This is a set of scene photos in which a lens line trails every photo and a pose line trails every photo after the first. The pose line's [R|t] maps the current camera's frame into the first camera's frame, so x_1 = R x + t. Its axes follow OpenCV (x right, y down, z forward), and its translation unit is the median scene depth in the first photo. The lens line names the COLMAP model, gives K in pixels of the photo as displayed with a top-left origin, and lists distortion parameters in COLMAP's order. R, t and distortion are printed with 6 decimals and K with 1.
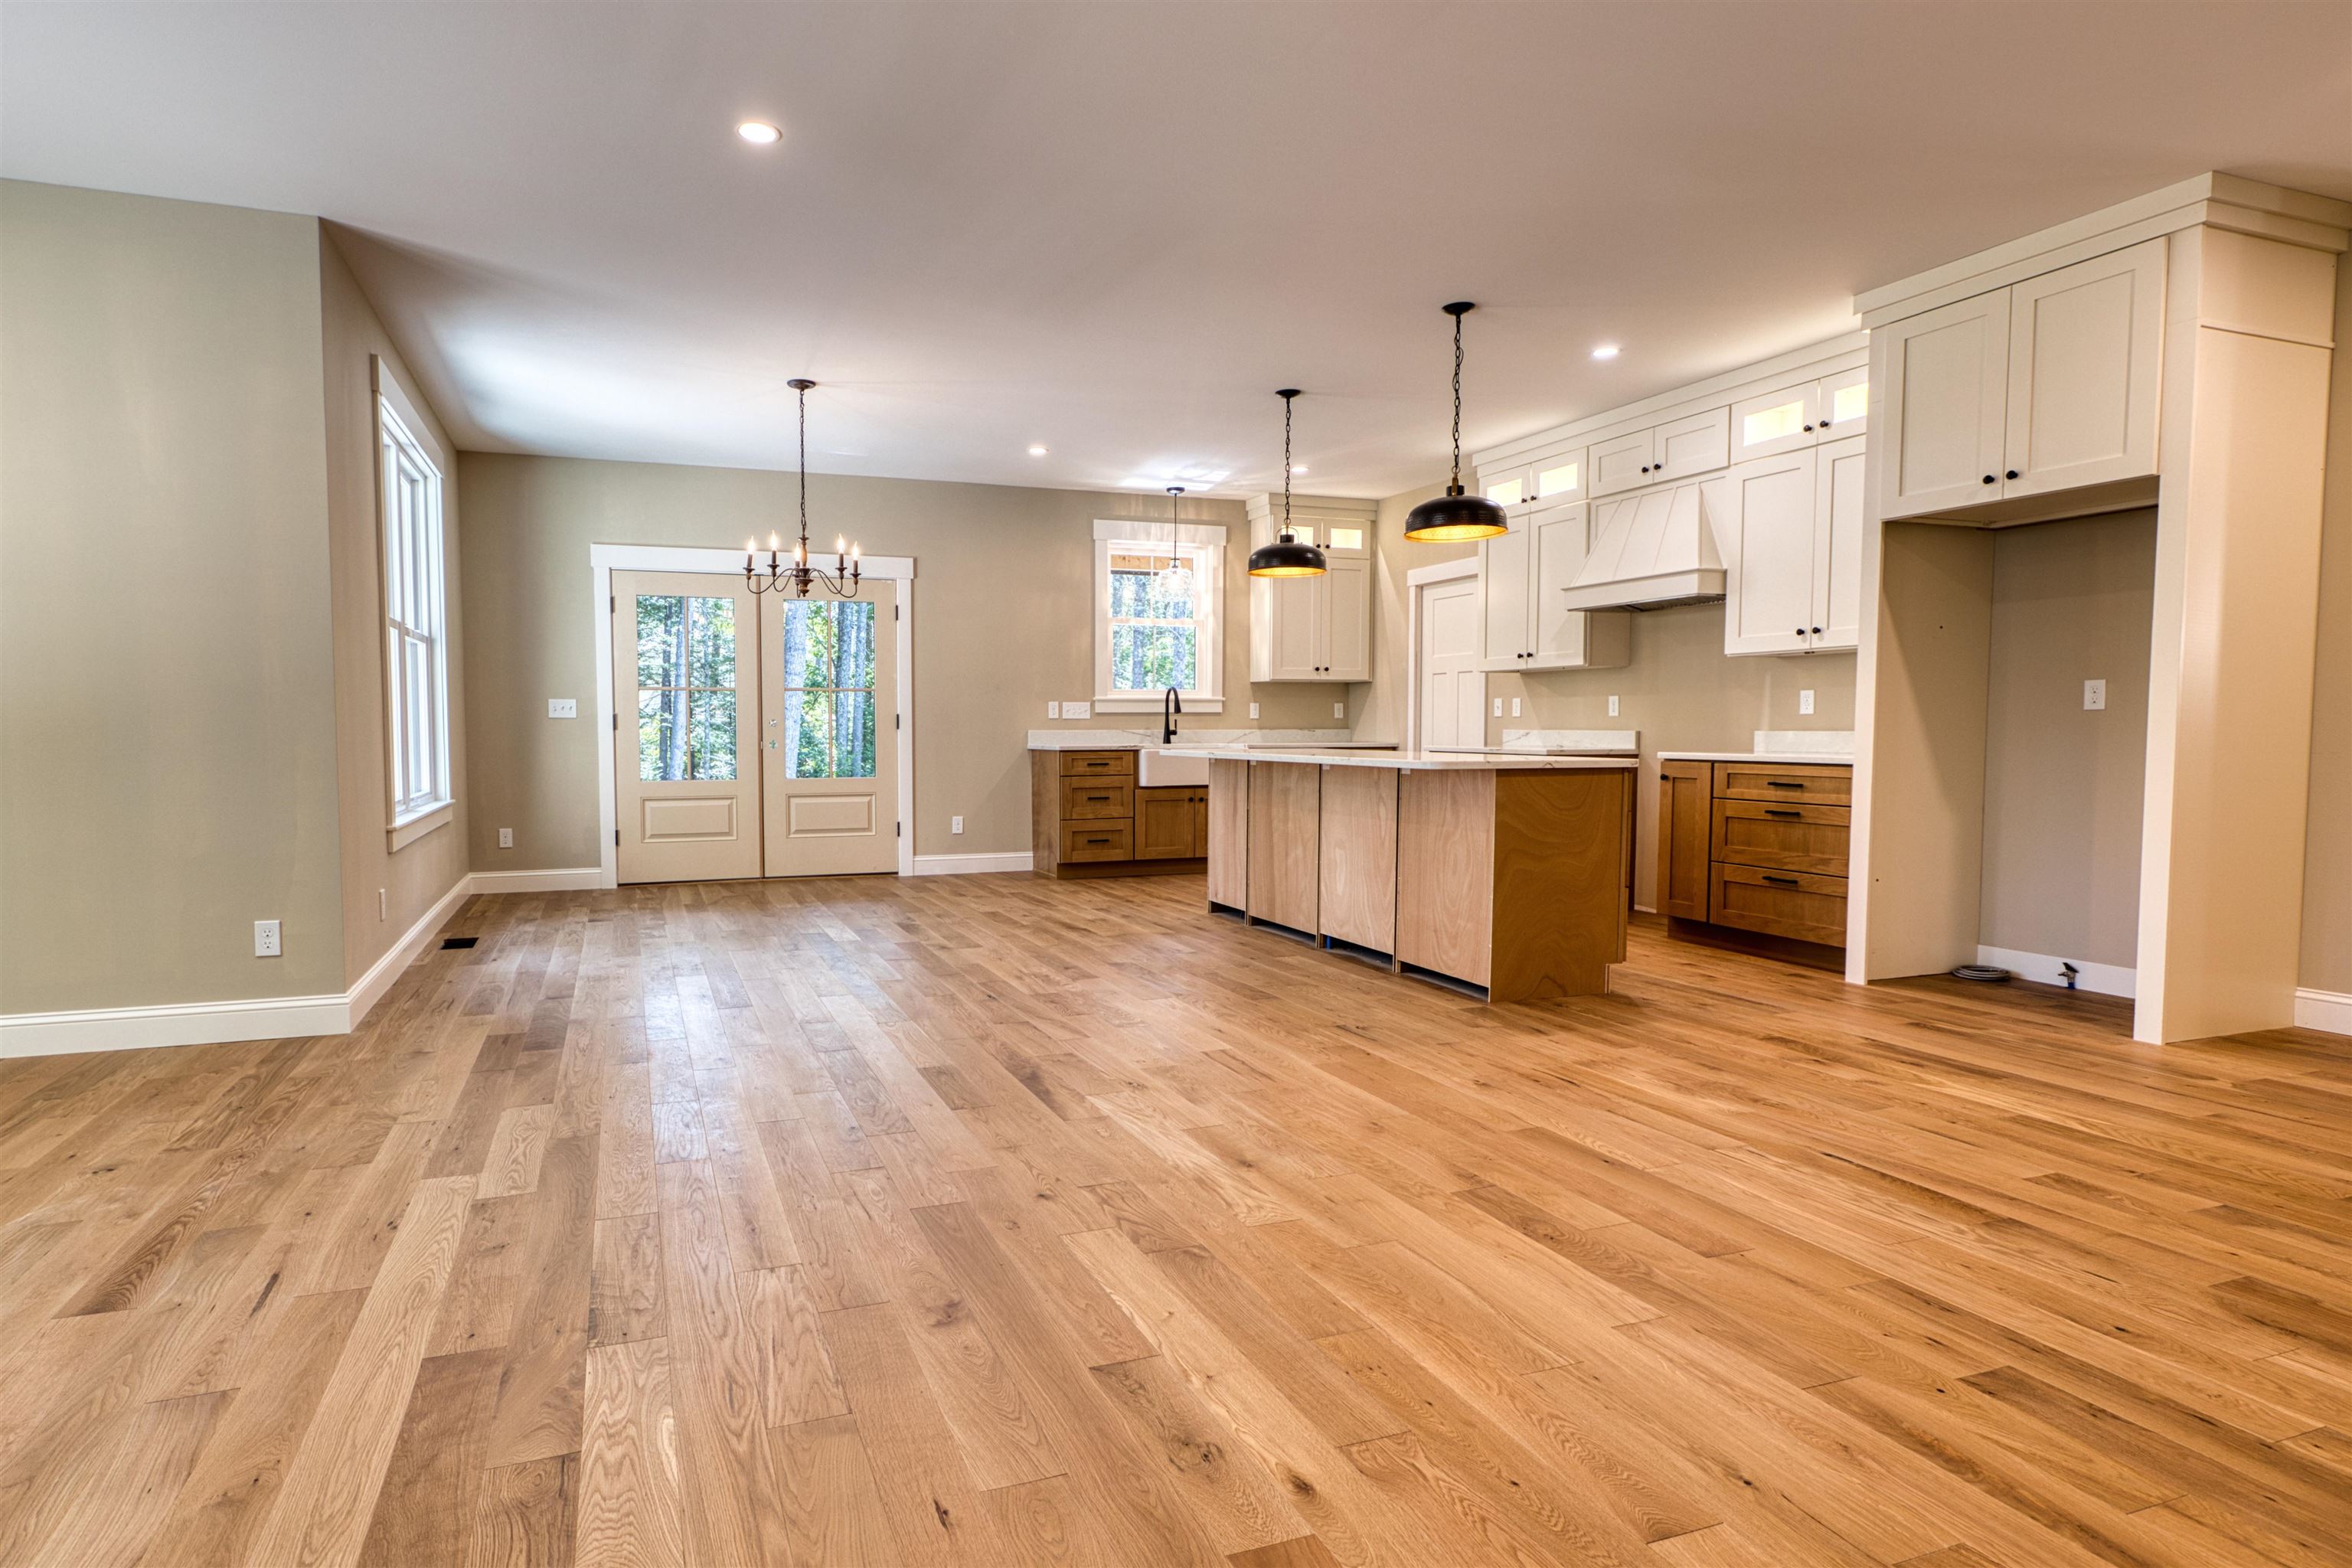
lens RADIAL K [[1215.3, 0, 1046.3], [0, 1215.3, 797.8], [0, 0, 1]] dist [-0.002641, -0.000782]
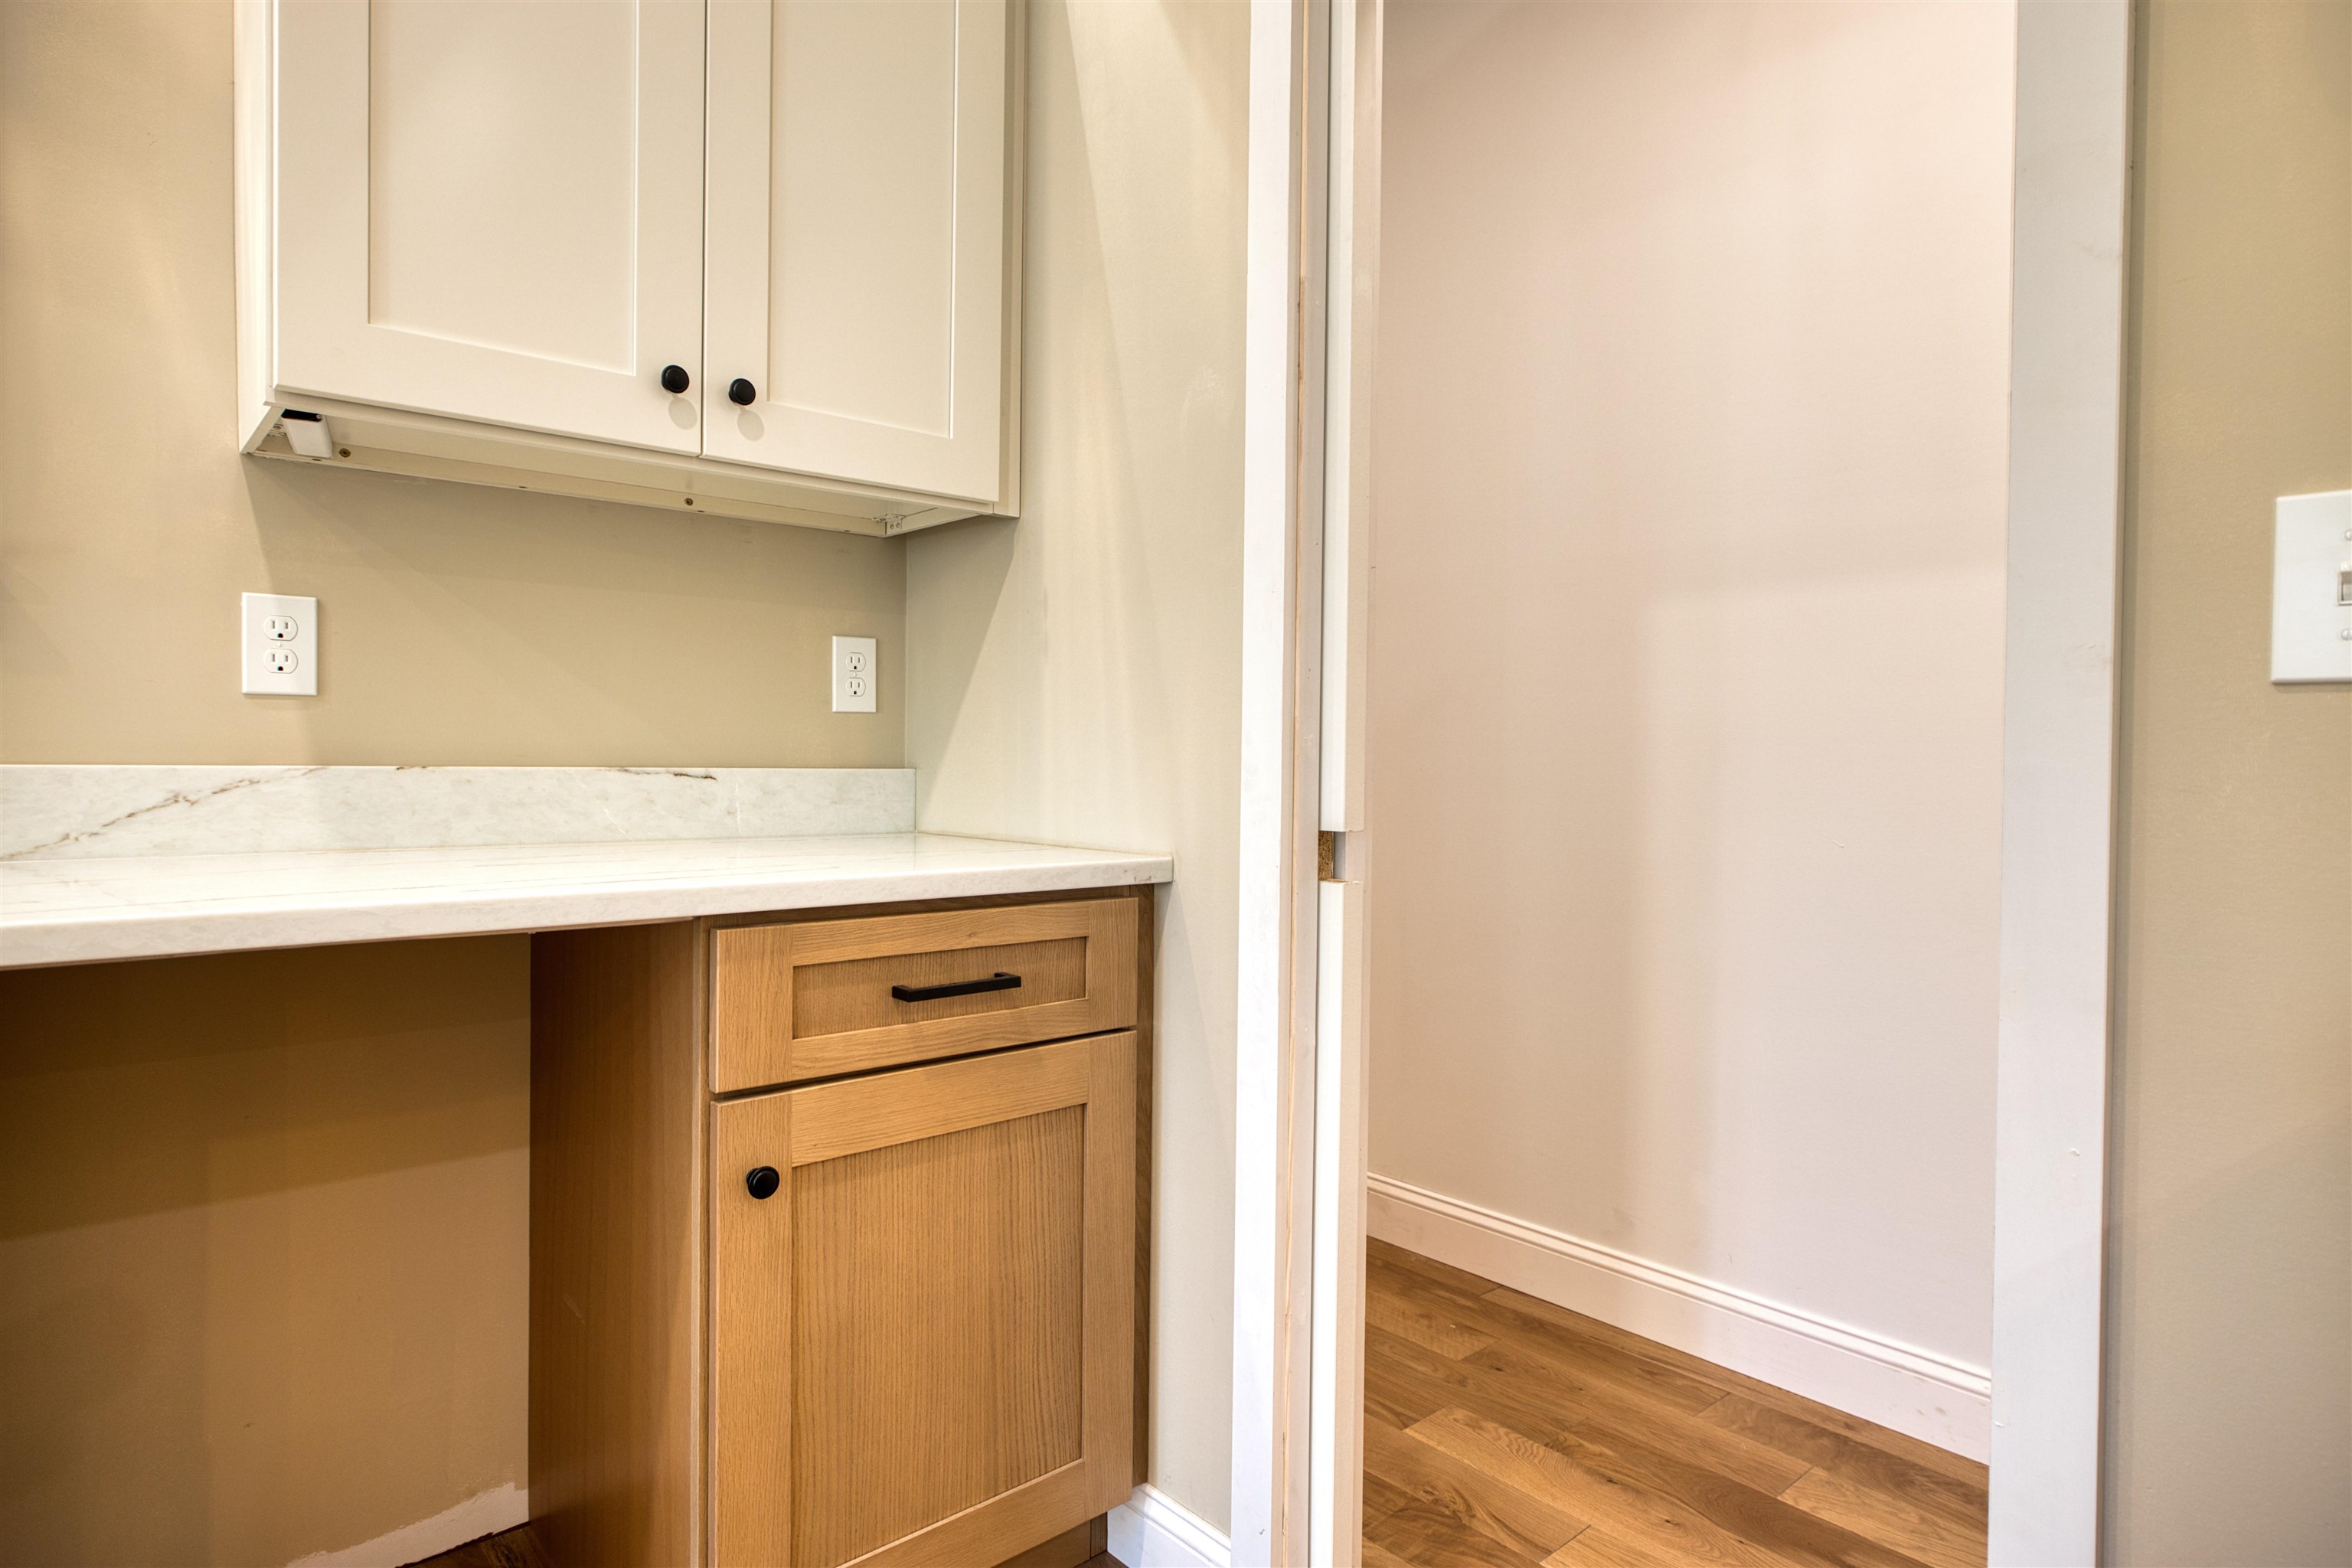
lens RADIAL K [[1284.9, 0, 1180.1], [0, 1284.9, 771.8], [0, 0, 1]] dist [-0.008514, -0.000169]
pose [[0.922314, 0.011161, 0.386279, 0.329643], [0.005970, 0.999052, -0.043120, -0.073052], [-0.386394, 0.042076, 0.921374, 1.239536]]
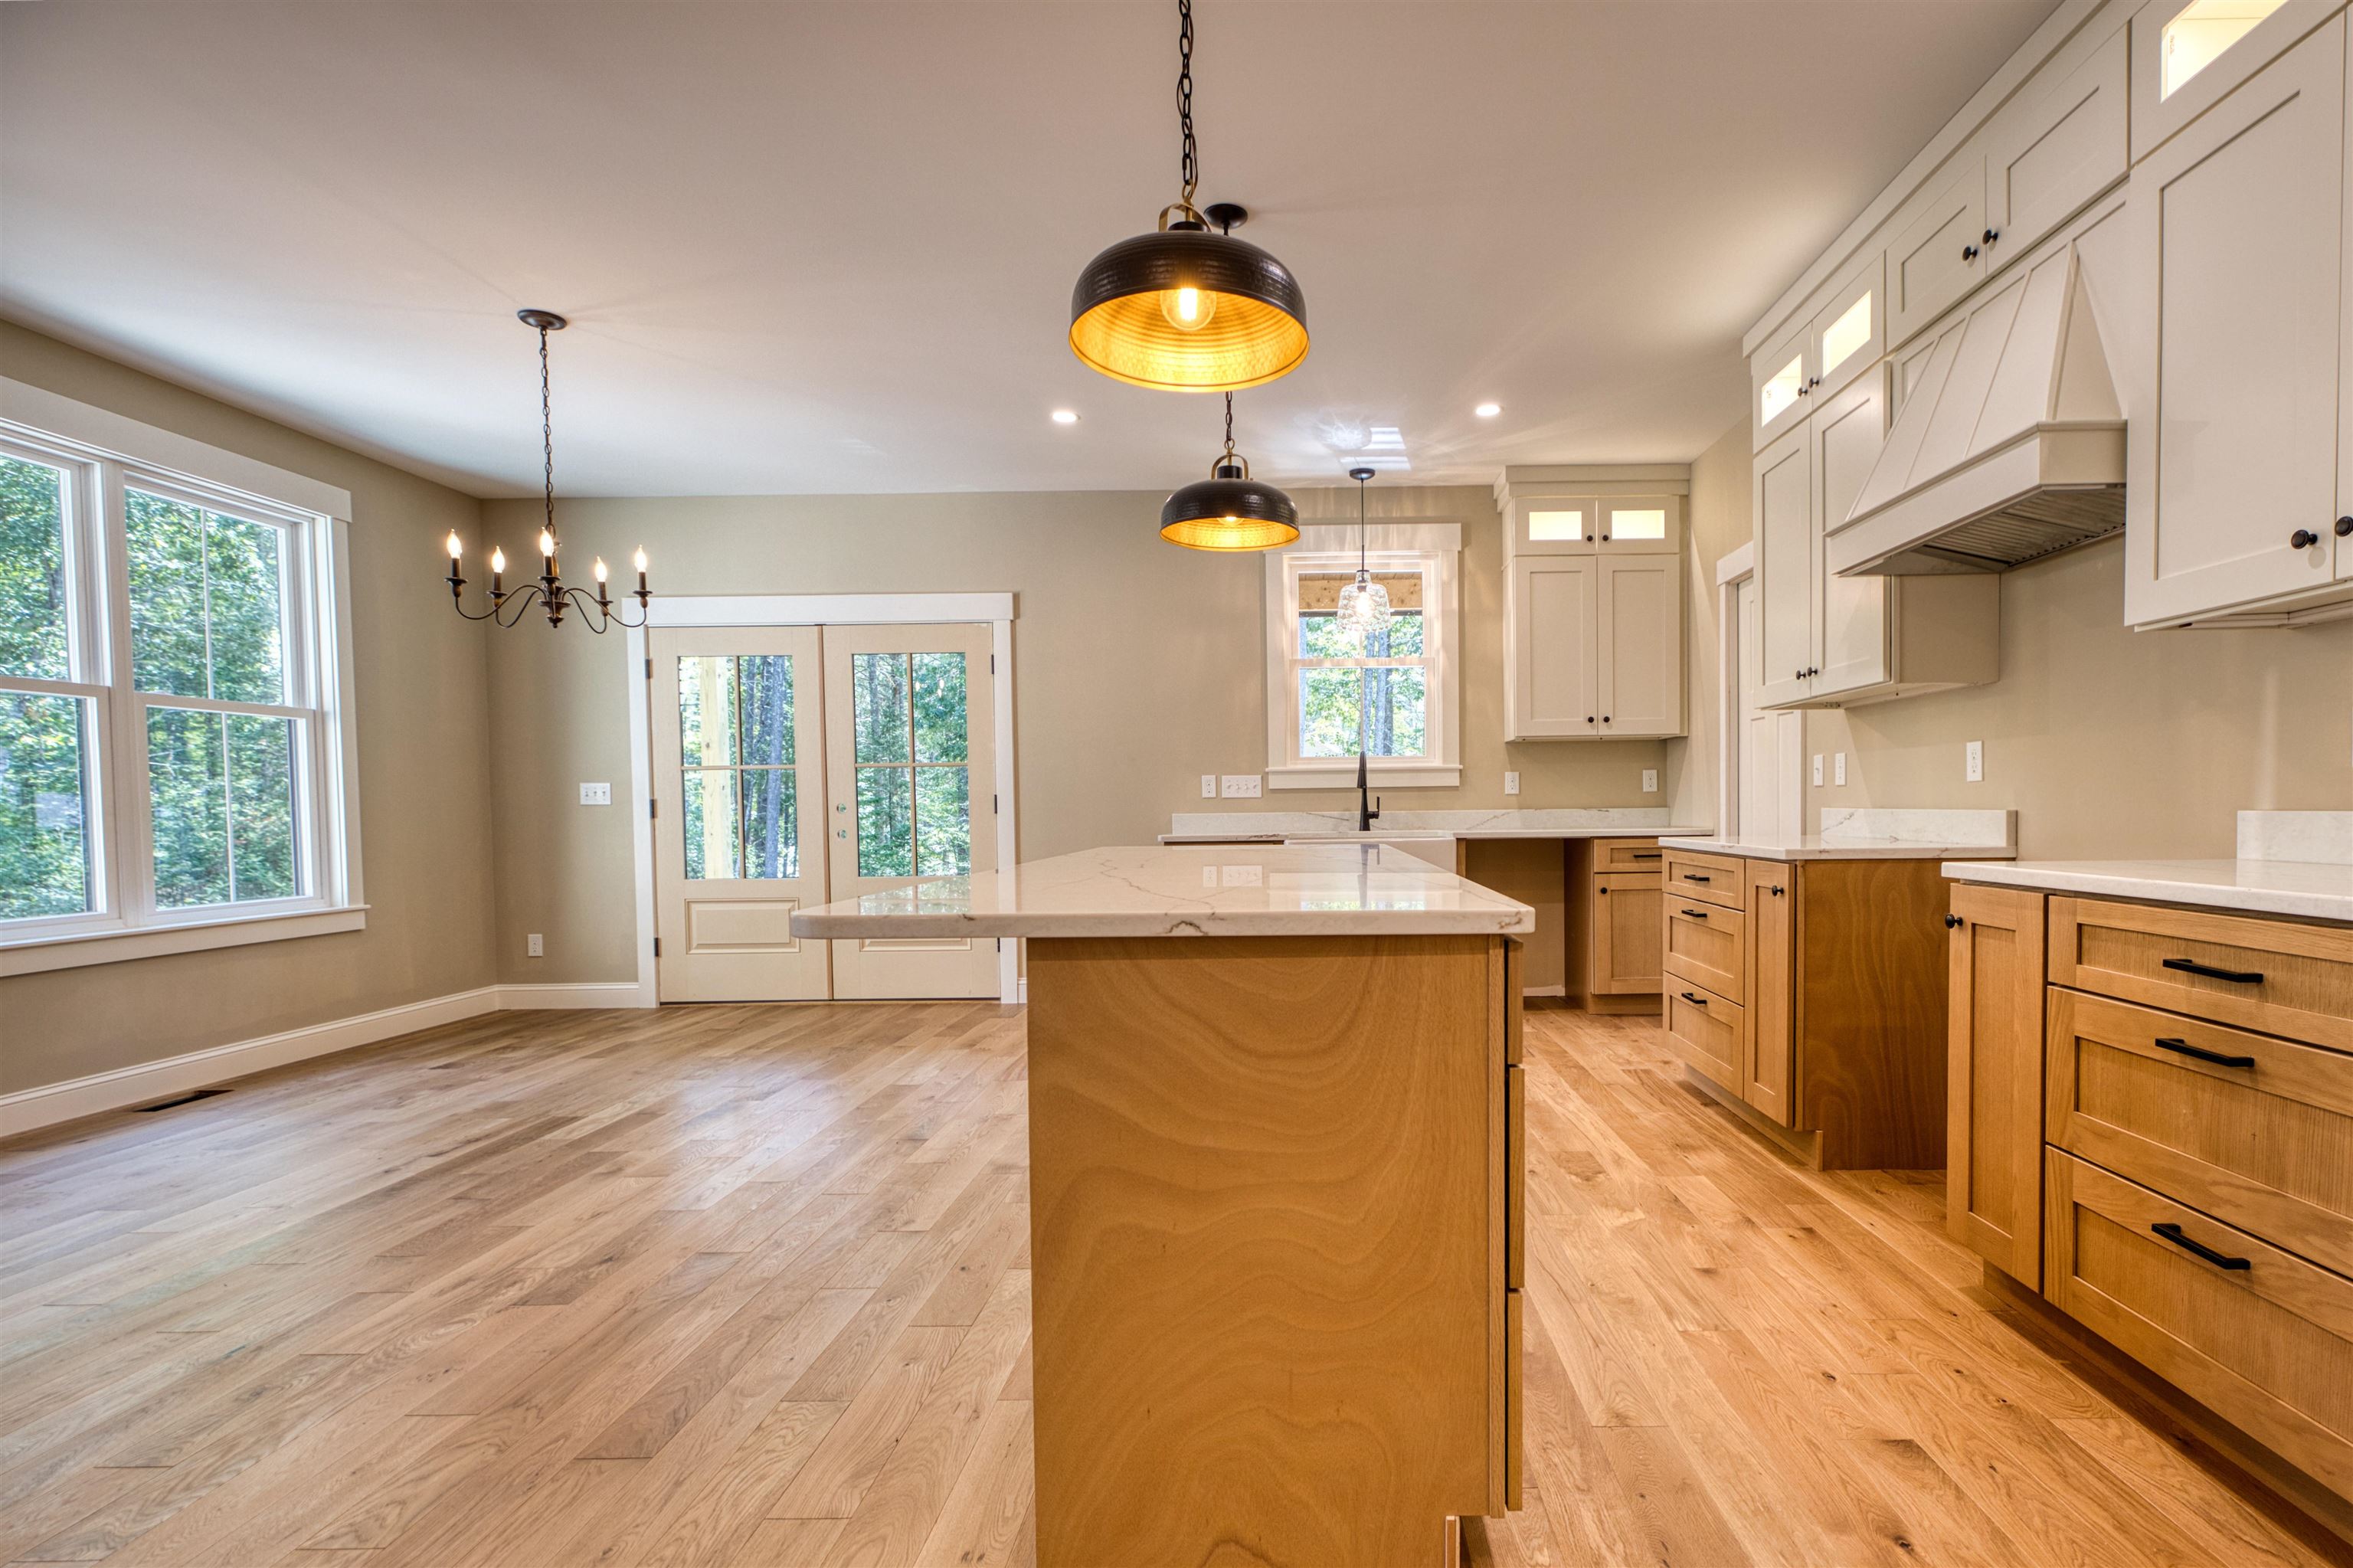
lens RADIAL K [[1121.6, 0, 1297.1], [0, 1121.6, 847.0], [0, 0, 1]] dist [-0.000942, 0.001105]
pose [[0.946143, 0.001895, -0.323744, 0.405436], [-0.008489, 0.999784, -0.018958, -0.032620], [0.323639, 0.020686, 0.945955, 0.535309]]
